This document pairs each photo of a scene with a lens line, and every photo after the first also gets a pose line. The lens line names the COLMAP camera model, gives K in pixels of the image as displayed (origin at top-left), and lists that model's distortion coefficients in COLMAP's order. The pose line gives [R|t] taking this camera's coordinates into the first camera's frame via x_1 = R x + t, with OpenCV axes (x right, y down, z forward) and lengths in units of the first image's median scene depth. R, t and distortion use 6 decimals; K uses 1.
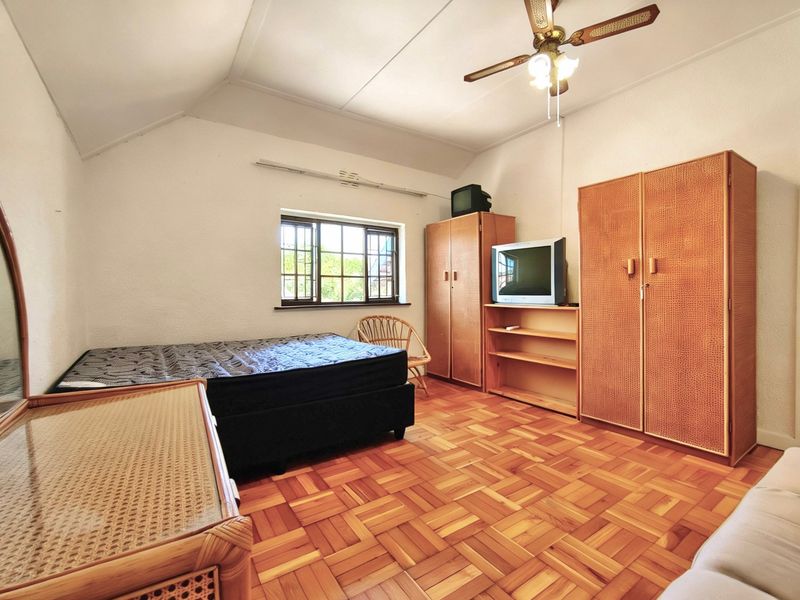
lens RADIAL K [[361.7, 0, 399.6], [0, 361.7, 296.1], [0, 0, 1]] dist [-0.028517, 0.020690]
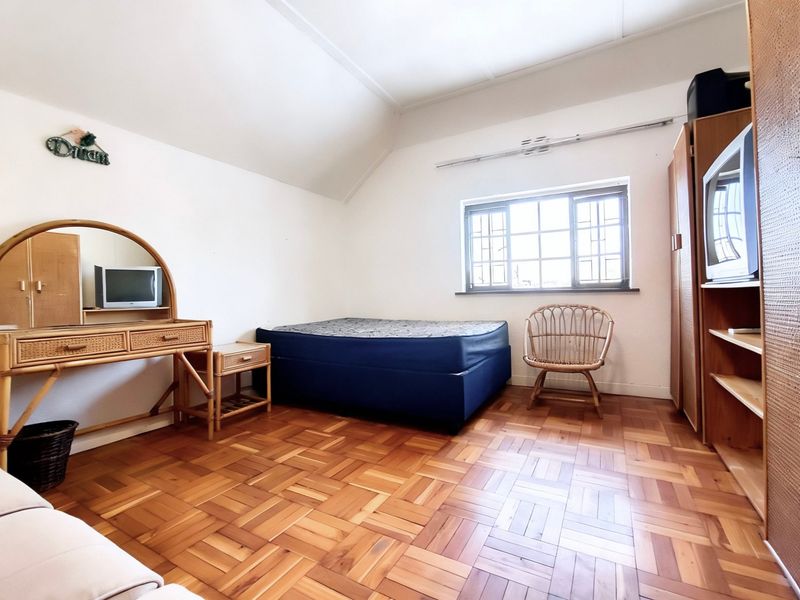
lens RADIAL K [[361.7, 0, 399.6], [0, 361.7, 296.1], [0, 0, 1]] dist [-0.028517, 0.020690]
pose [[0.446615, -0.001024, -0.894726, 0.494178], [0.009789, 0.999945, 0.003742, 0.030775], [0.894673, -0.010430, 0.446600, 0.321847]]
